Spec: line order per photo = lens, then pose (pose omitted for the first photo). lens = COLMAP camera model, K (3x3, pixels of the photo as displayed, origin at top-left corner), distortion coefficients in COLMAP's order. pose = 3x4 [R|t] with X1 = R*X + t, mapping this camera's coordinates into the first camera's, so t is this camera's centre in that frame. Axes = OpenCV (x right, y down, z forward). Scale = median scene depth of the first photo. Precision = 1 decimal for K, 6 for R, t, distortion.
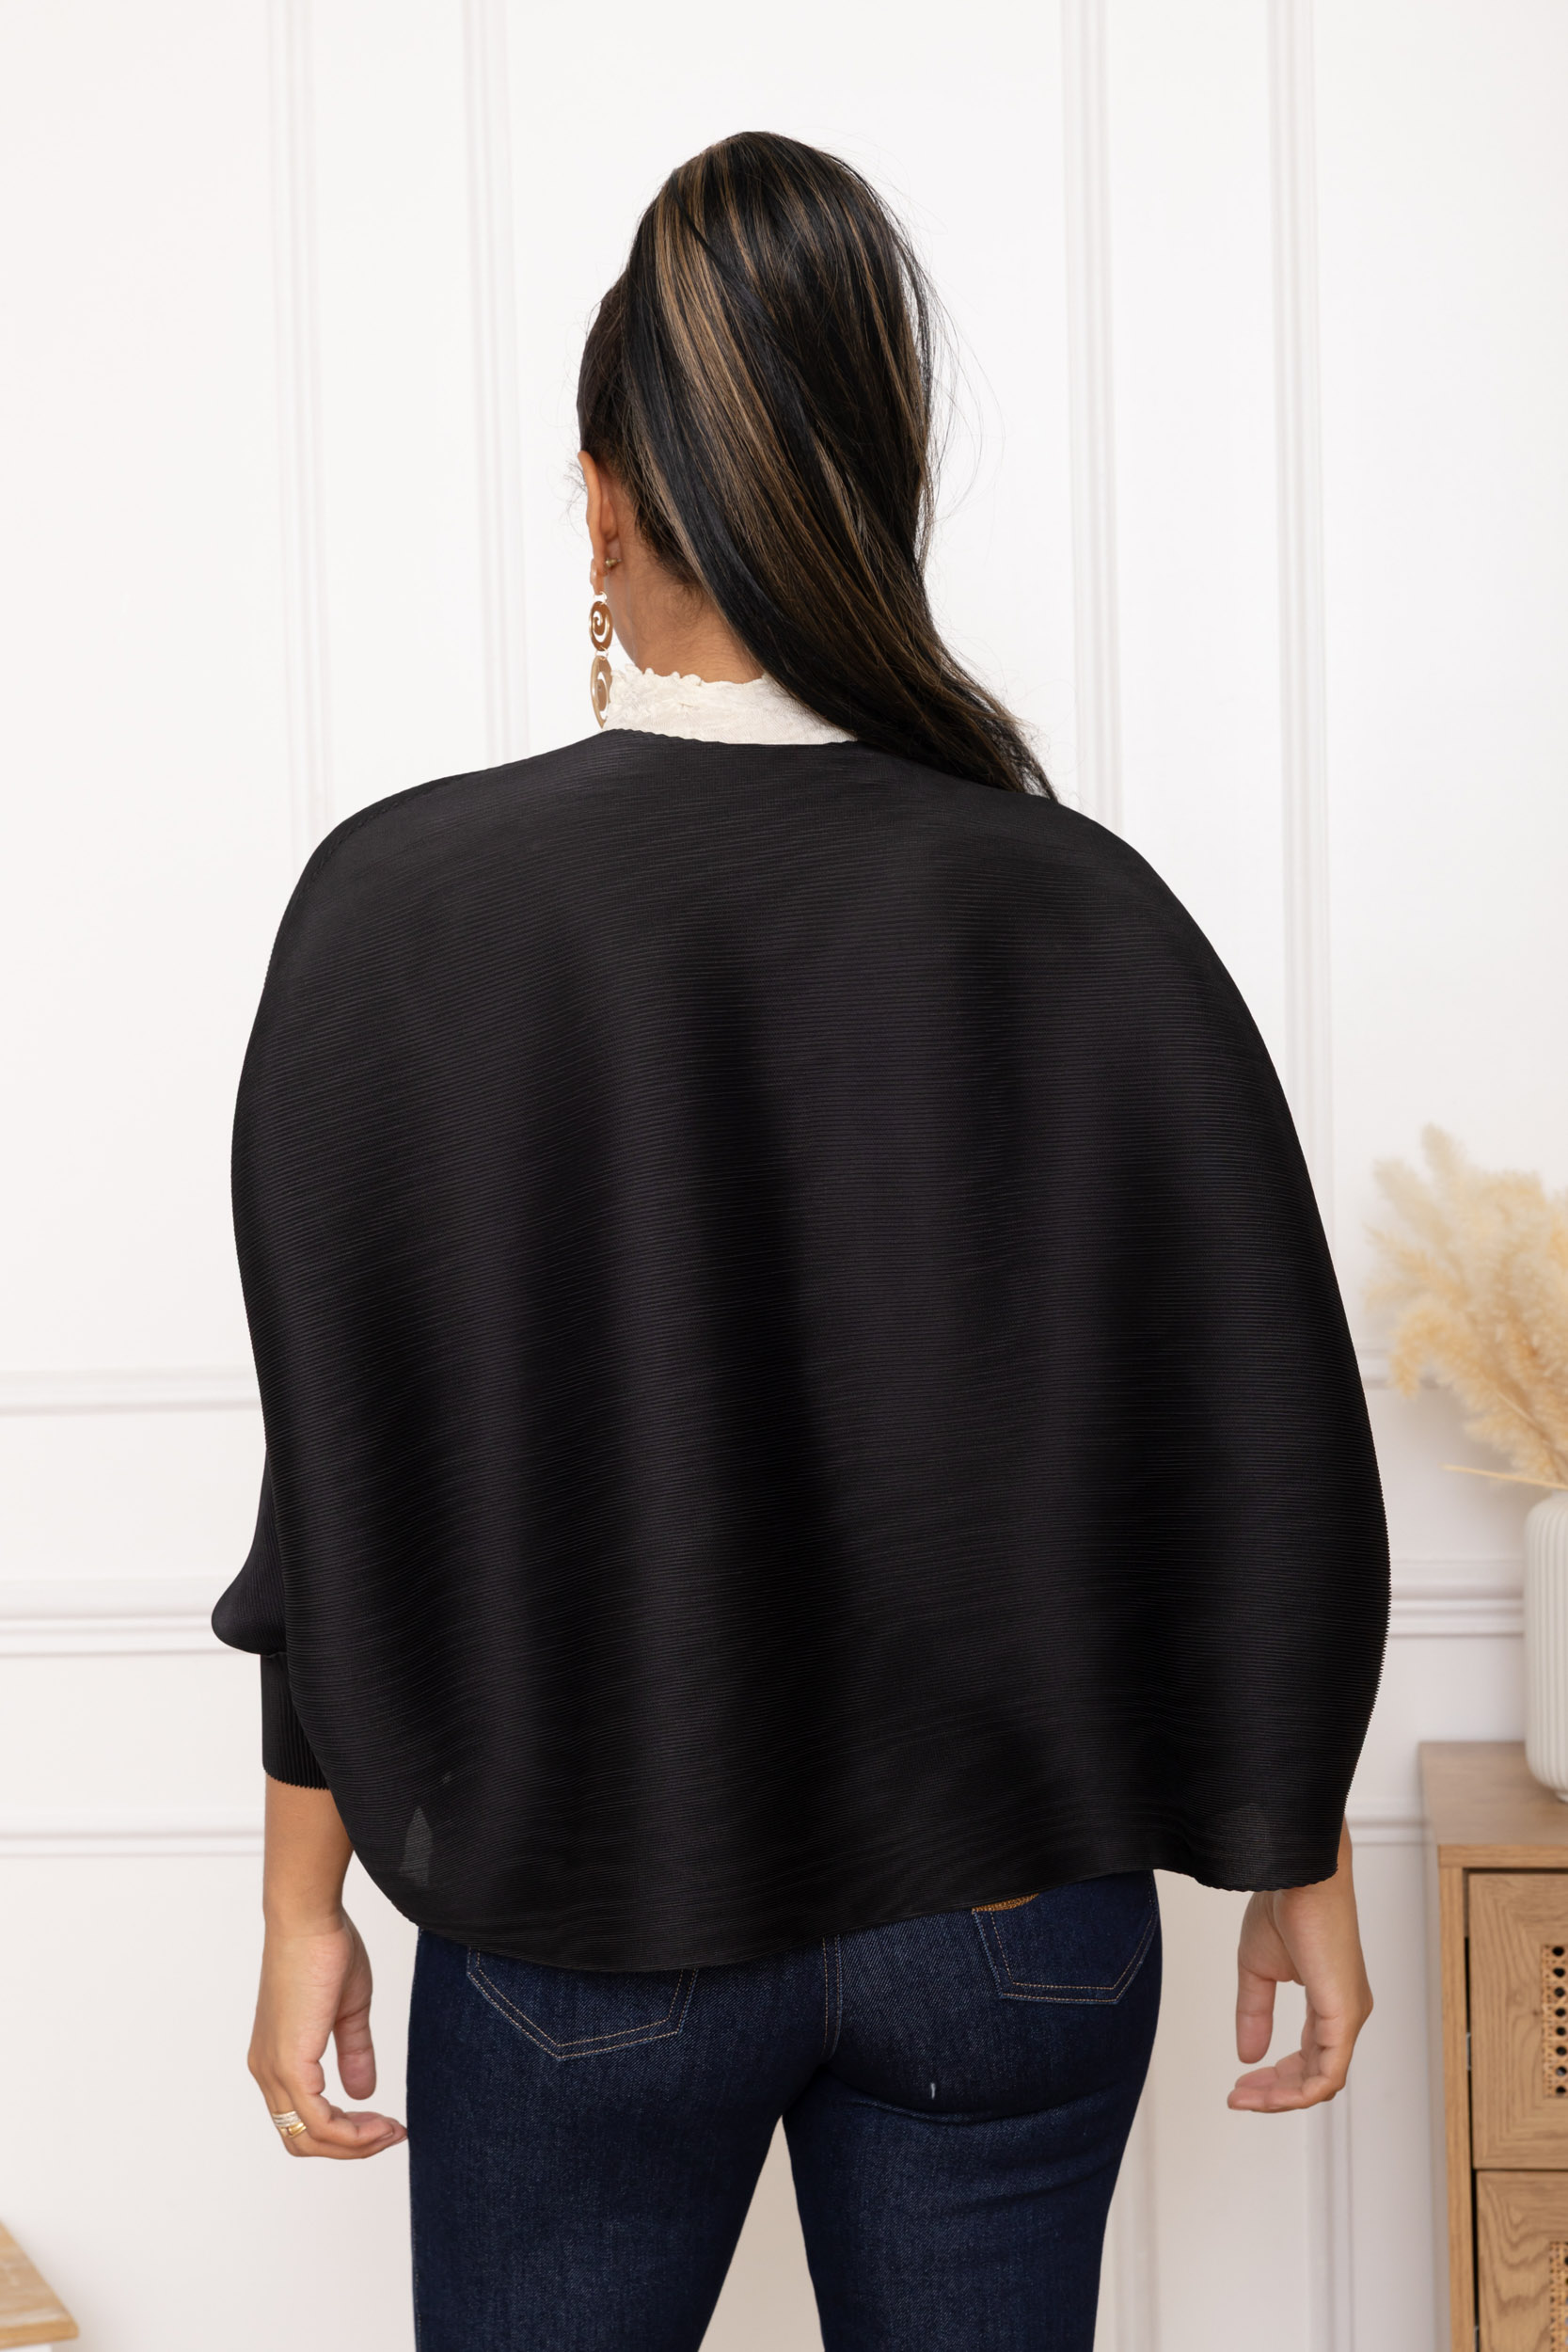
lens RADIAL K [[4216.8, 0, 784.0], [0, 4216.8, 1176.0], [0, 0, 1]] dist [0.027416, -0.121014]
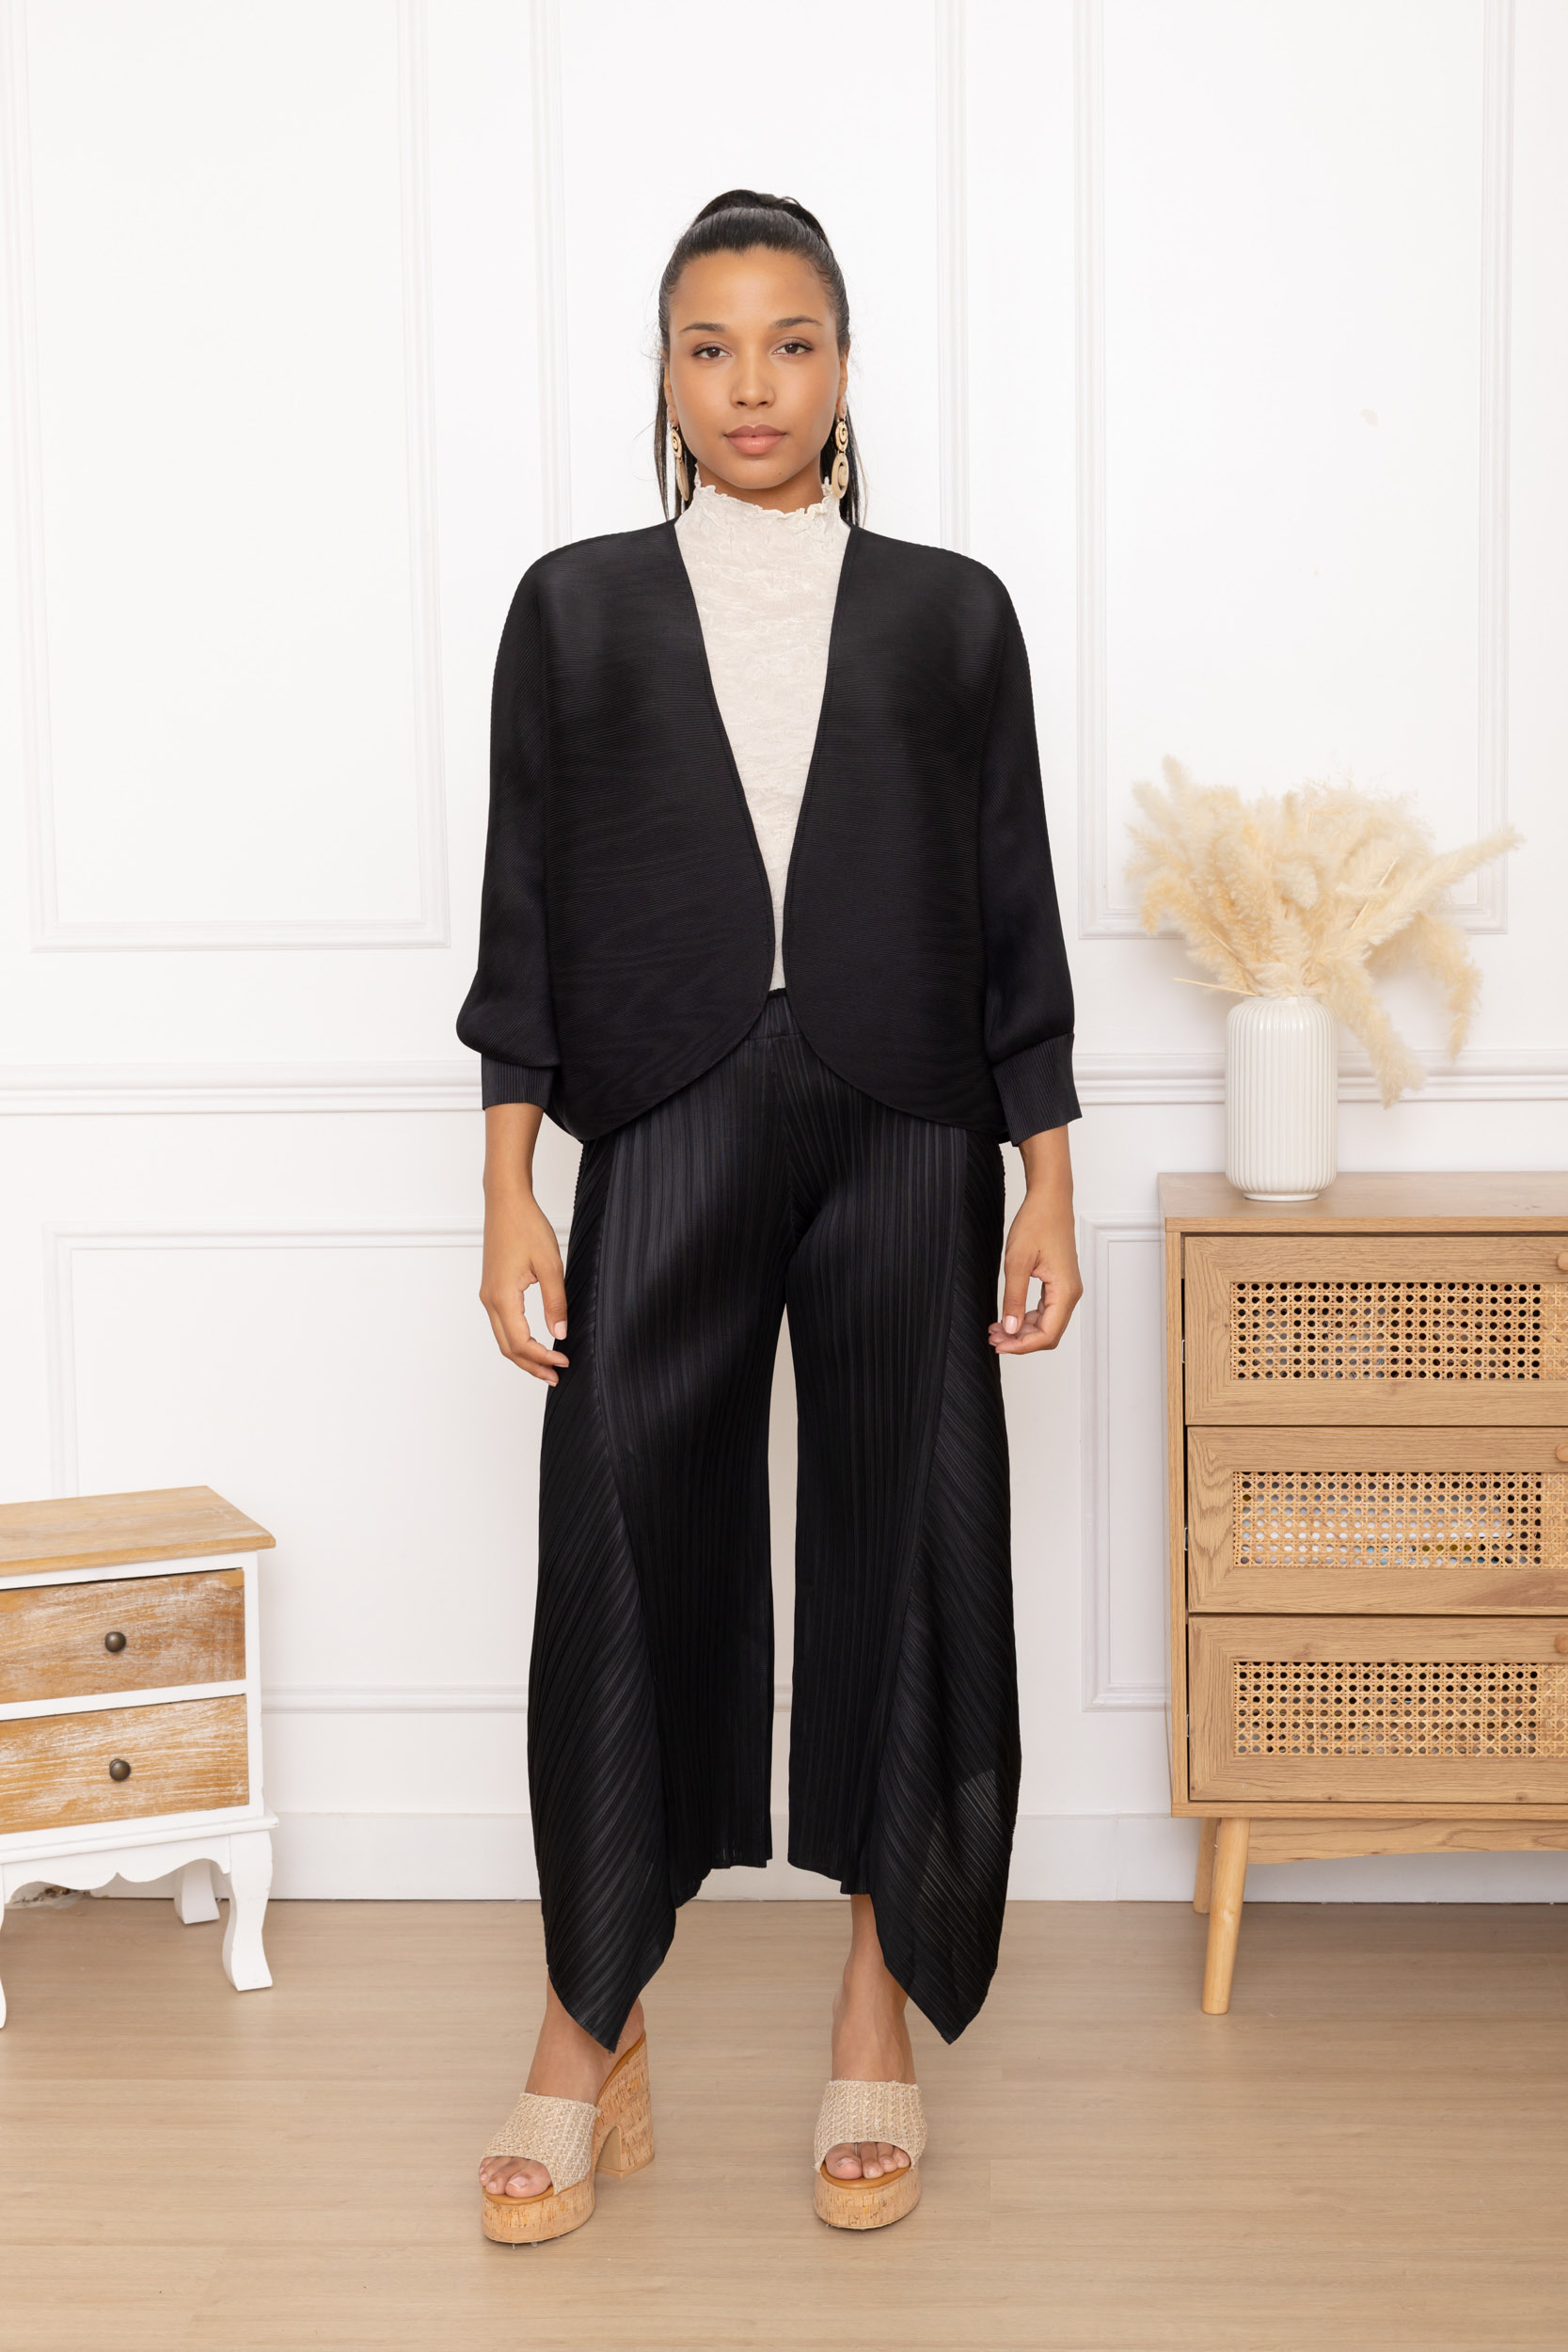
lens RADIAL K [[4190.8, 0, 784.0], [0, 4190.8, 1176.0], [0, 0, 1]] dist [0.034245, 0.111358]
pose [[0.998740, 0.006601, 0.049749, -0.062726], [-0.009273, 0.998515, 0.053684, 0.060827], [-0.049321, -0.054078, 0.997318, -0.533977]]
